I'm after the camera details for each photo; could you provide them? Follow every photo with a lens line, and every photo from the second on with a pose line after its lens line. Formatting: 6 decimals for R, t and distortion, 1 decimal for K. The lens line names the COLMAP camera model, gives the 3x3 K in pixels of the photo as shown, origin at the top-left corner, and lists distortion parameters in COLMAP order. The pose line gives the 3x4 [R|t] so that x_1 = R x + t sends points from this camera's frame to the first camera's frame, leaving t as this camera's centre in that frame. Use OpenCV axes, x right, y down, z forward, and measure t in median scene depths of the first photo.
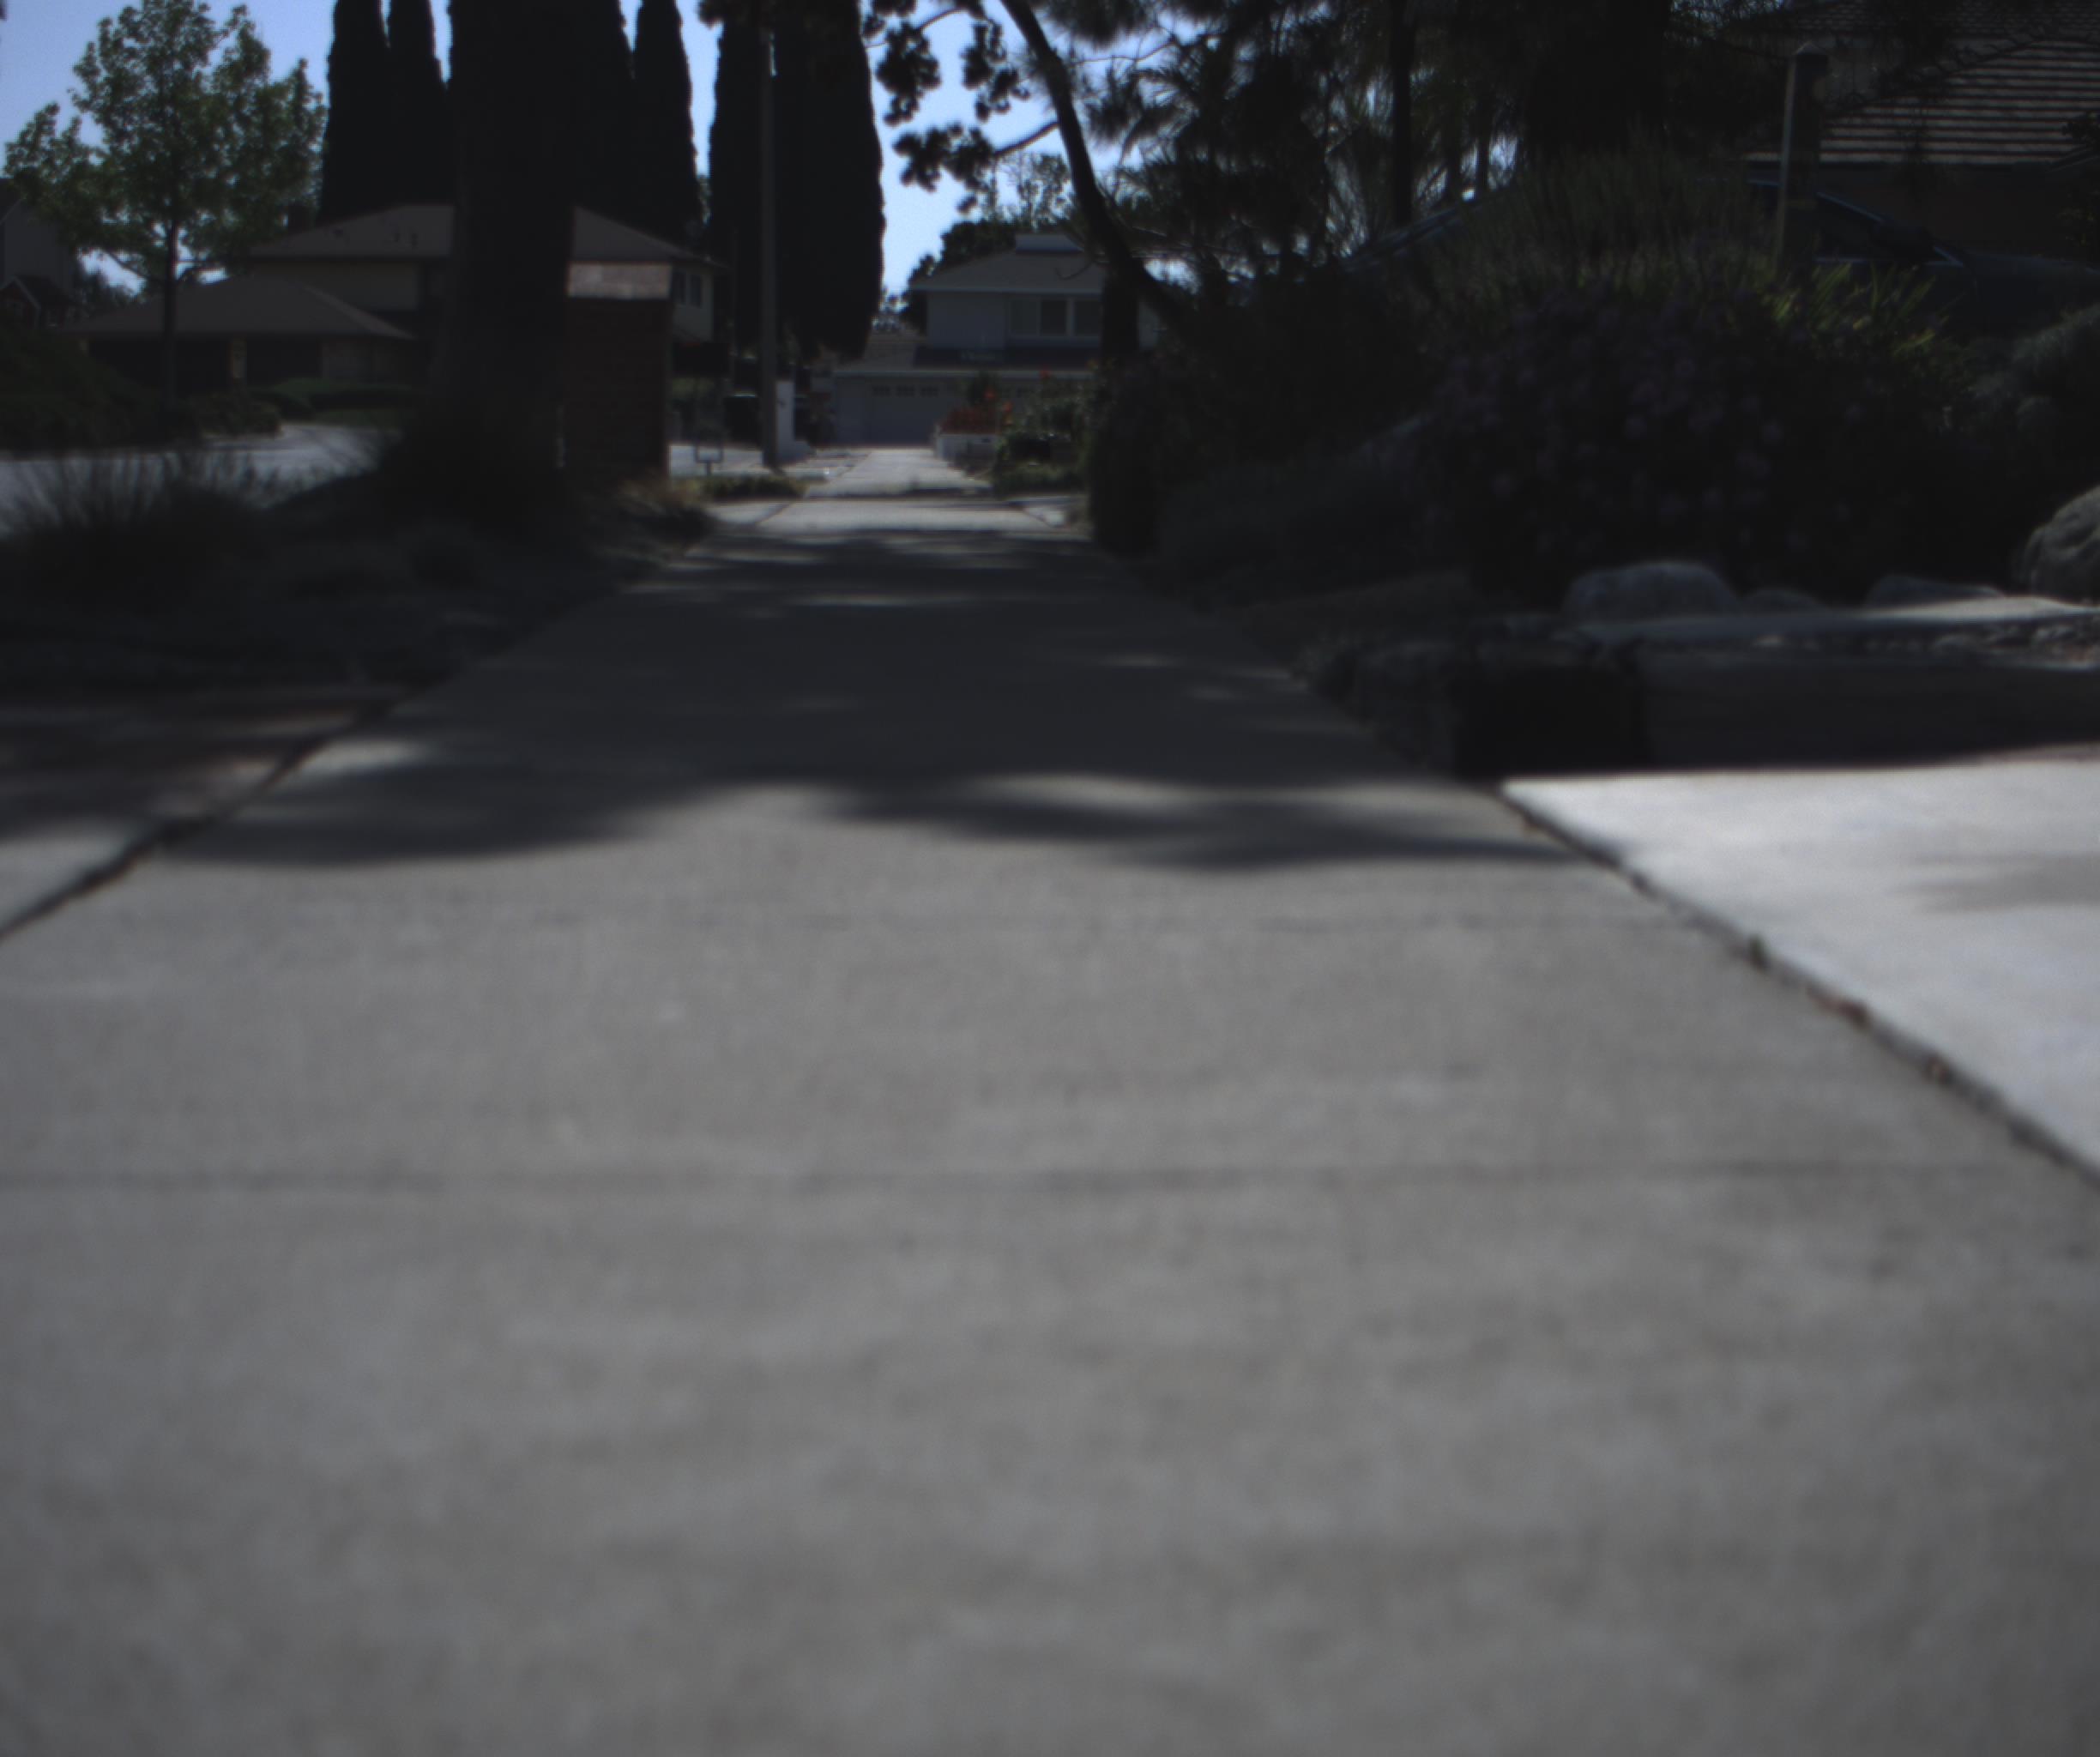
lens RADIAL K [[3937.2, 0, 1050.0], [0, 3937.2, 878.5], [0, 0, 1]] dist [-0.180607, 0.890523]
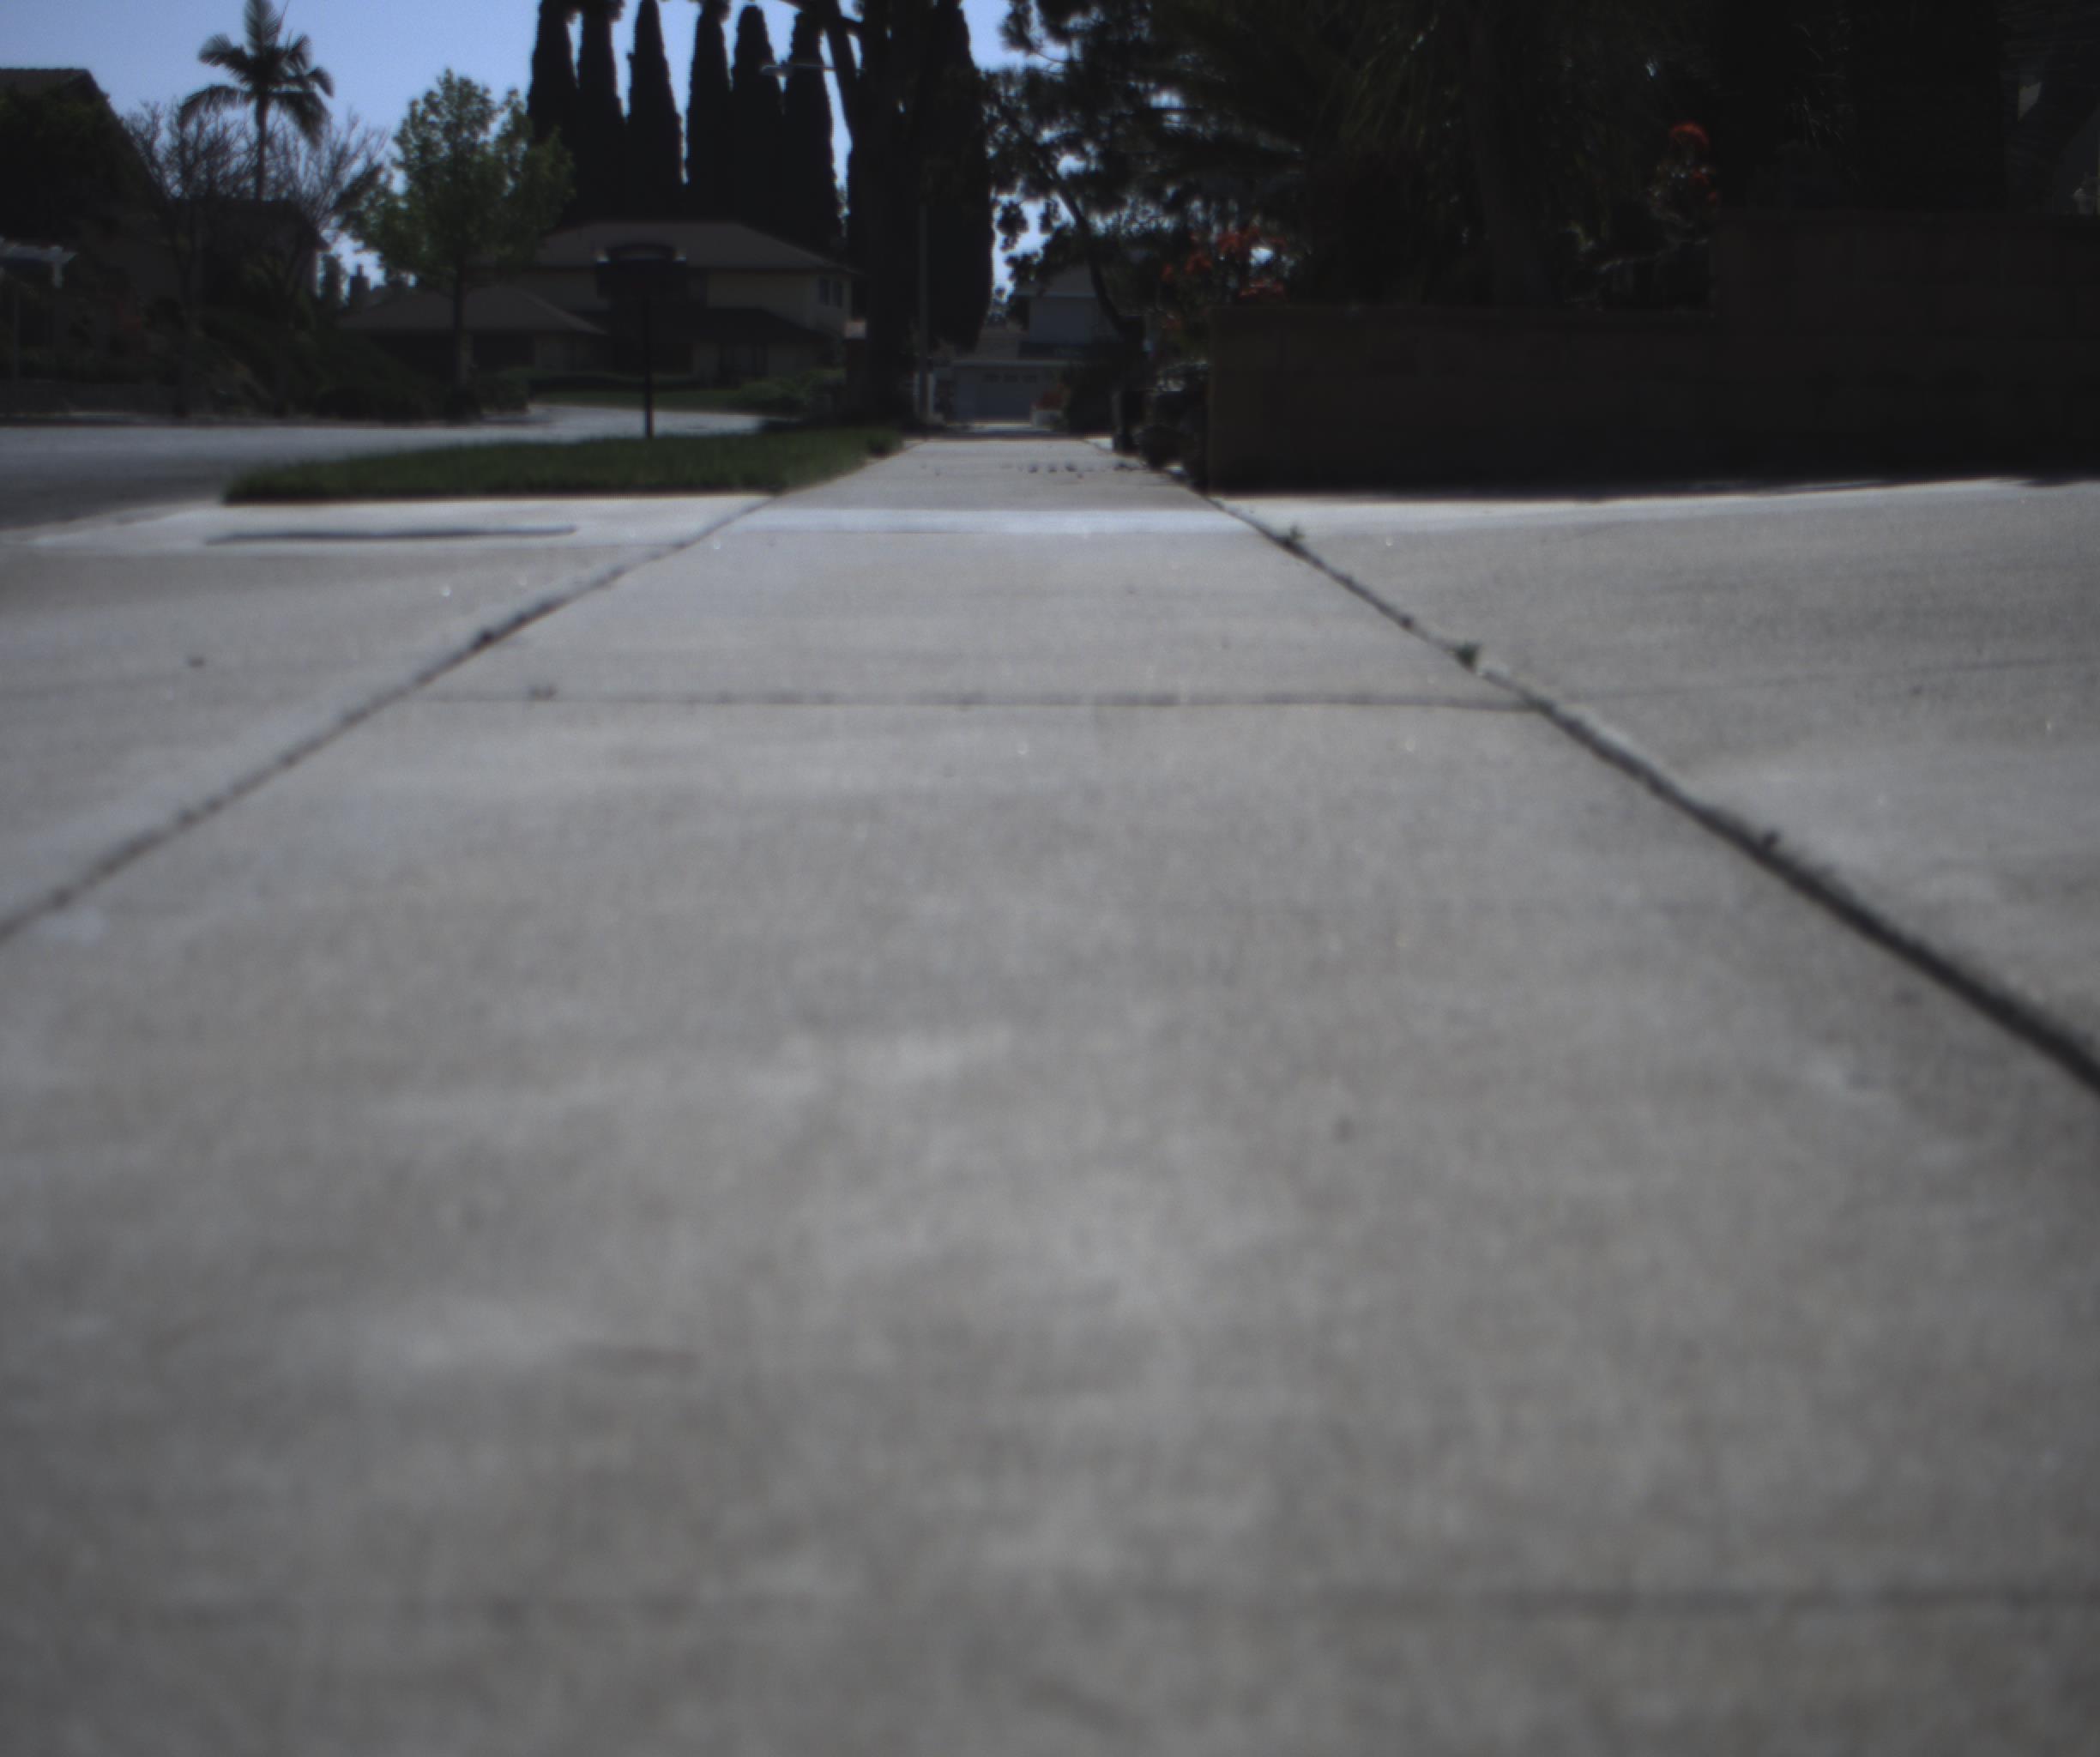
lens RADIAL K [[3937.2, 0, 1050.0], [0, 3937.2, 878.5], [0, 0, 1]] dist [-0.180607, 0.890523]
pose [[0.999639, 0.004740, -0.026437, 0.012444], [-0.004634, 0.999981, 0.004083, 0.039859], [0.026456, -0.003959, 0.999642, -0.332278]]
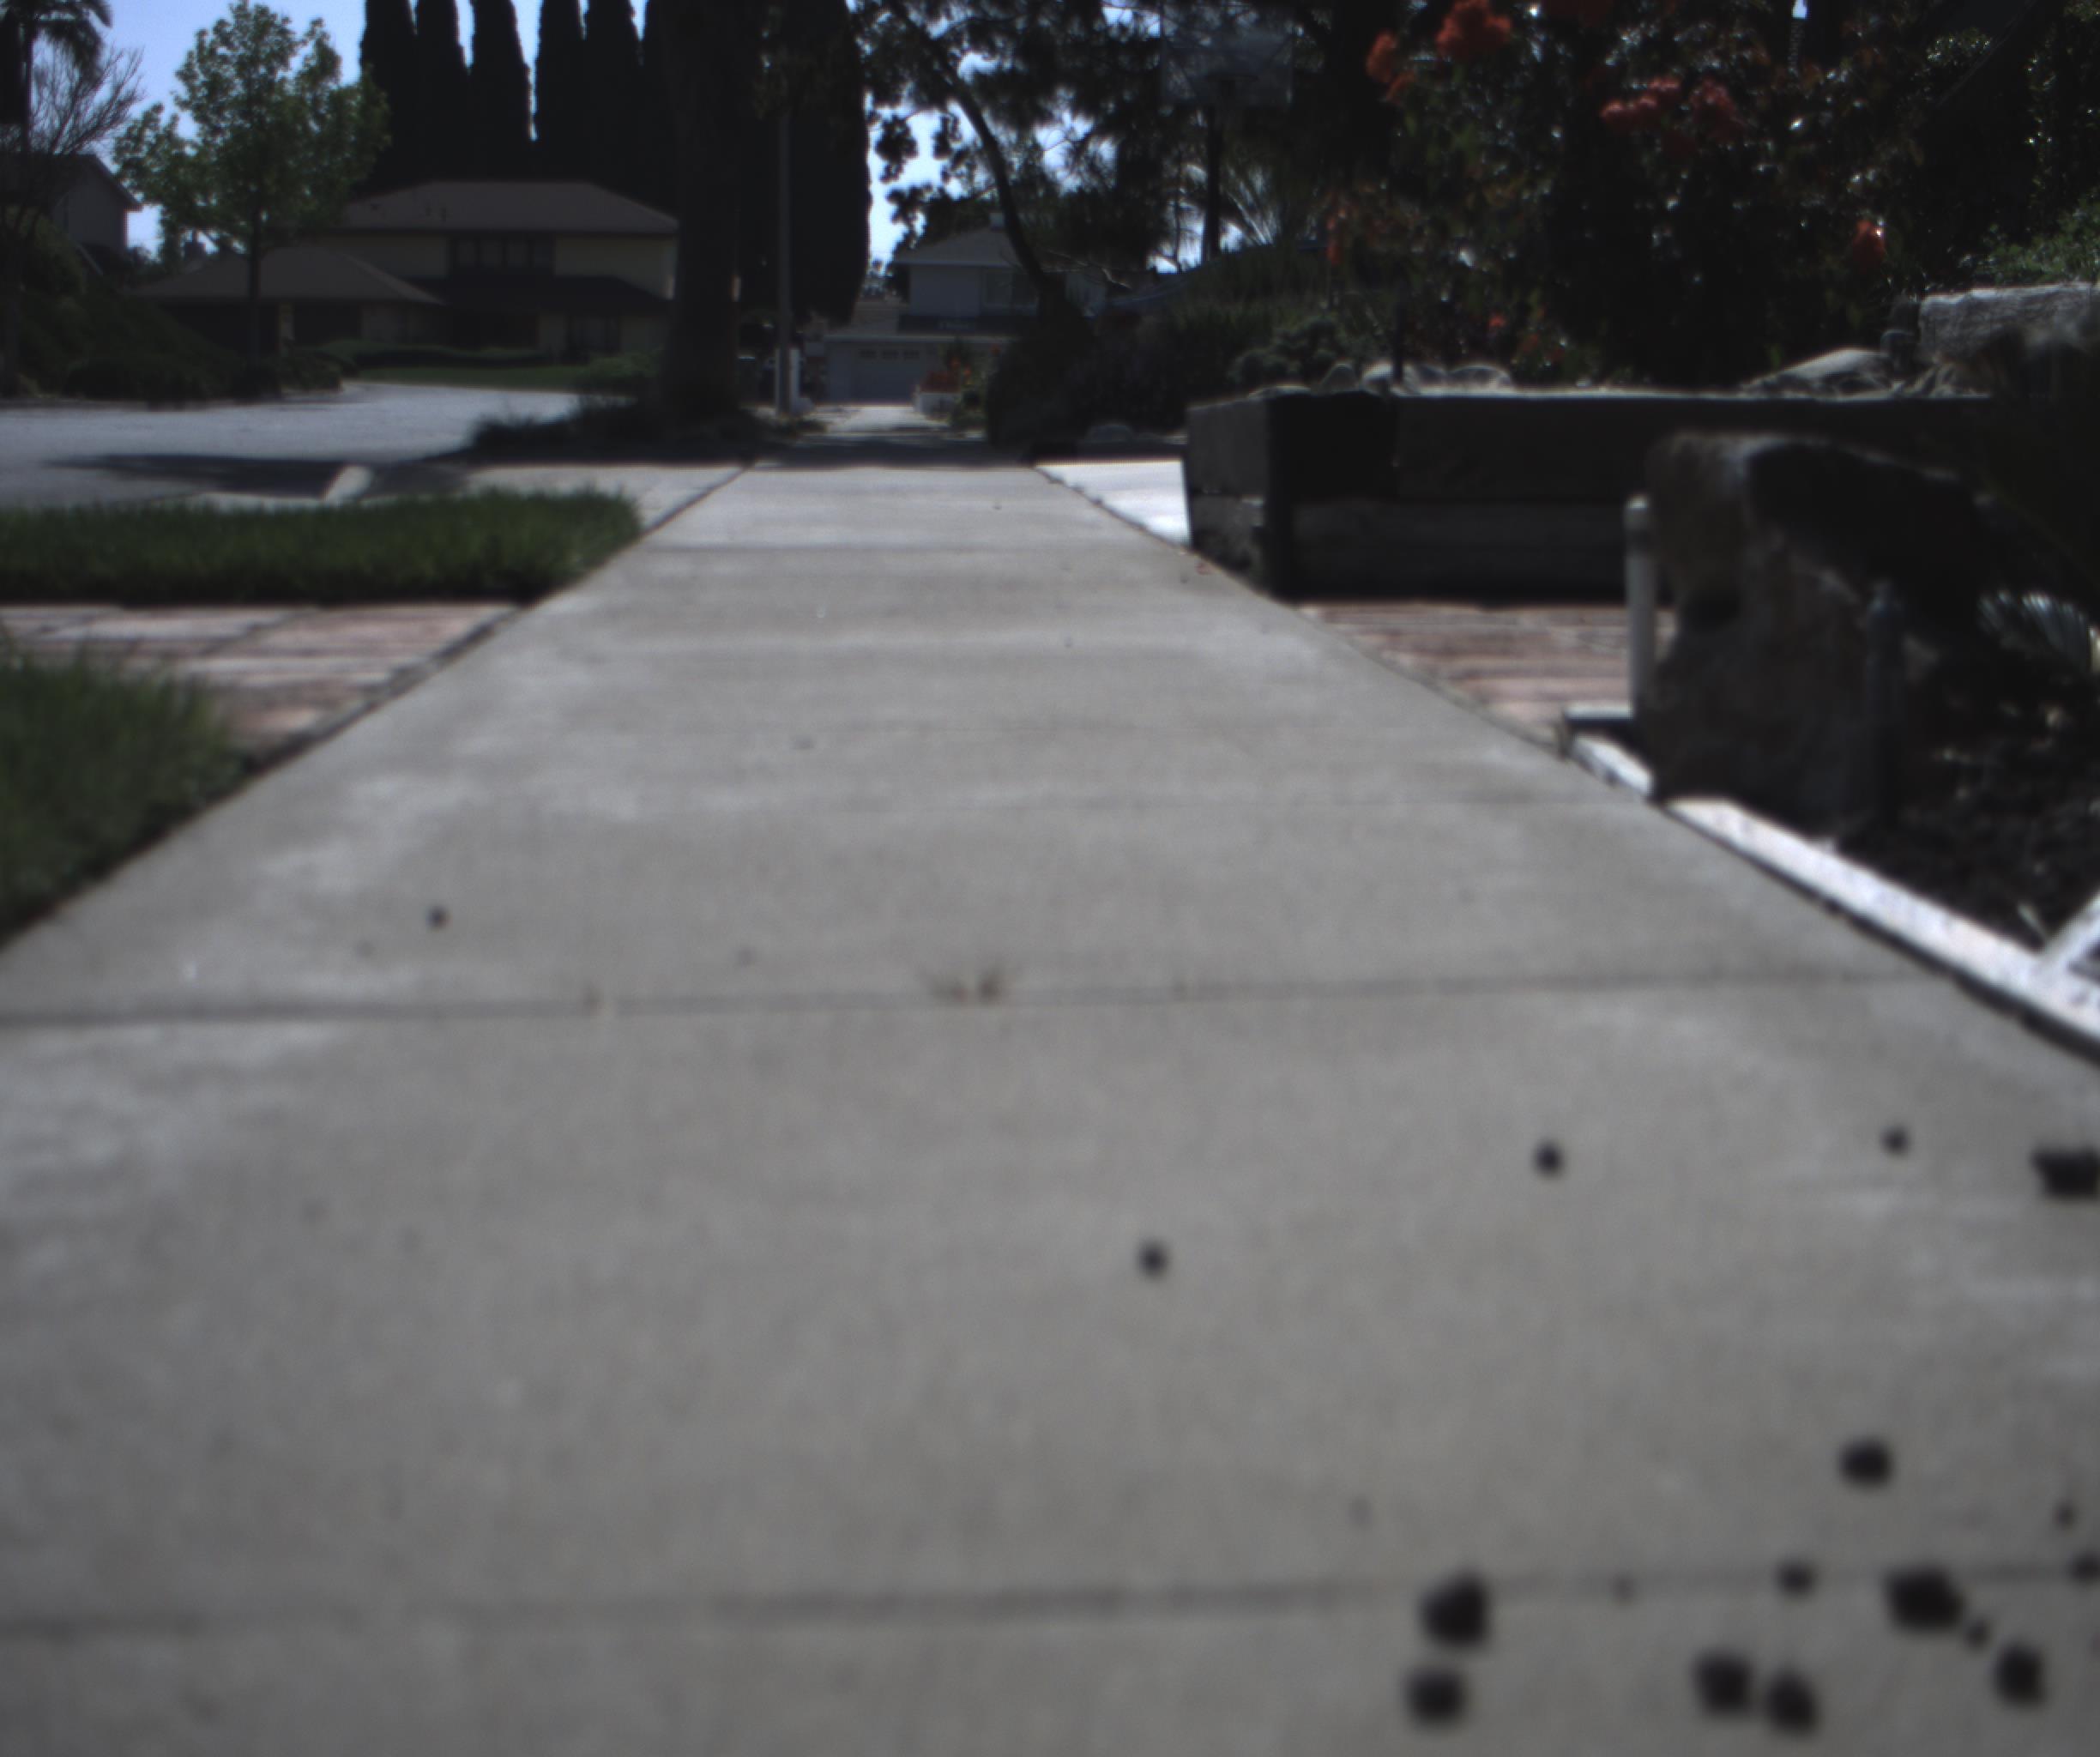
lens RADIAL K [[3937.2, 0, 1050.0], [0, 3937.2, 878.5], [0, 0, 1]] dist [-0.180607, 0.890523]
pose [[0.999970, 0.005788, 0.005170, 0.005304], [-0.005838, 0.999935, 0.009770, 0.018834], [-0.005113, -0.009800, 0.999939, -0.161939]]
